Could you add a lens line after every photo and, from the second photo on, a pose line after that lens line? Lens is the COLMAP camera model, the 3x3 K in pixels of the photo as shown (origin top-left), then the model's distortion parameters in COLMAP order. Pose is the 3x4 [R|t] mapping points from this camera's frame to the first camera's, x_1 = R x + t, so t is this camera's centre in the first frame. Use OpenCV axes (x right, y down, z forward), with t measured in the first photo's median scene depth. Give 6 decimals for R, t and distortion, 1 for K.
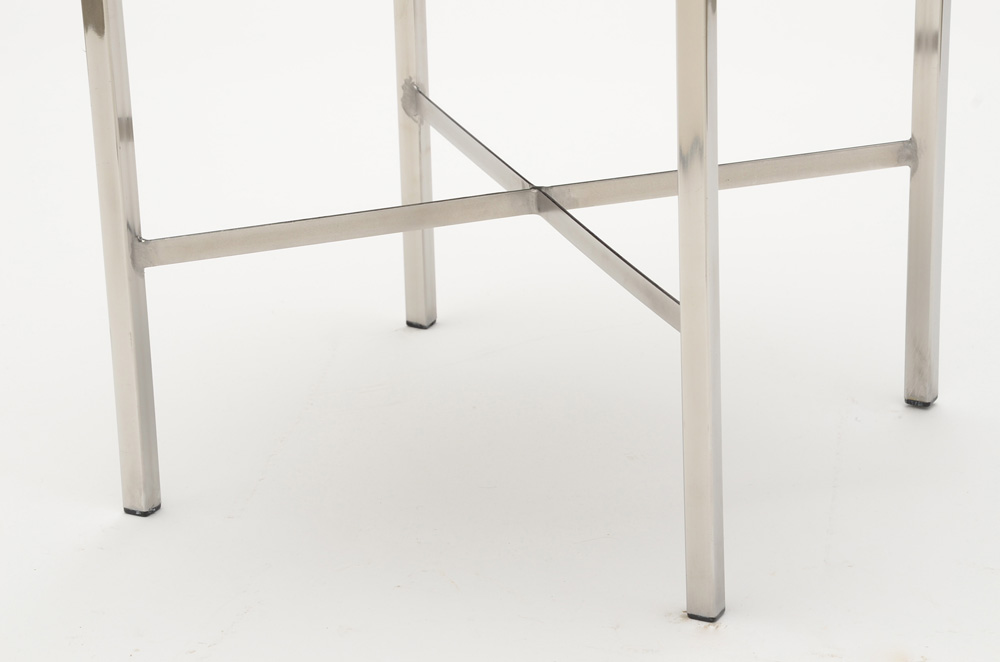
lens RADIAL K [[3245.2, 0, 500.0], [0, 3245.2, 331.0], [0, 0, 1]] dist [0.914282, 1.264210]
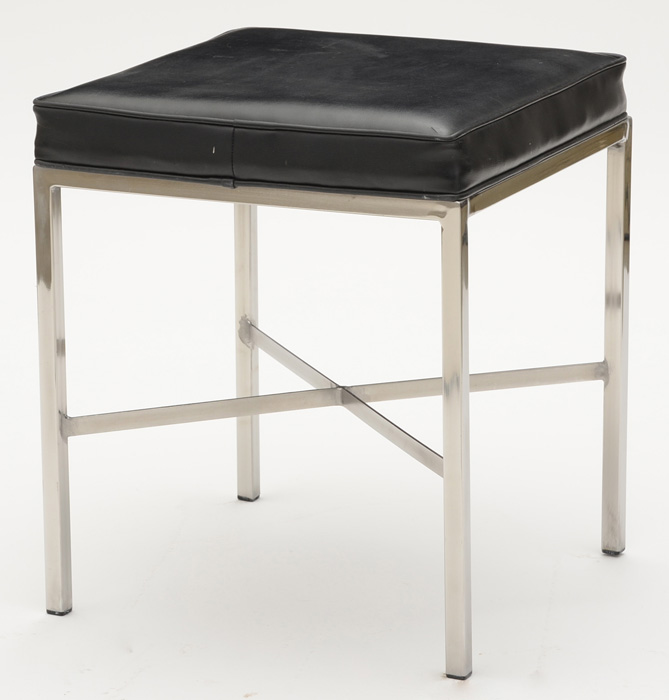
lens RADIAL K [[3416.2, 0, 320.4], [0, 3416.2, 349.5], [0, 0, 1]] dist [0.671905, 10.928243]
pose [[0.999632, 0.013737, 0.023380, -0.032639], [-0.011525, 0.995671, -0.092229, 0.076684], [-0.024546, 0.091925, 0.995463, -0.478530]]
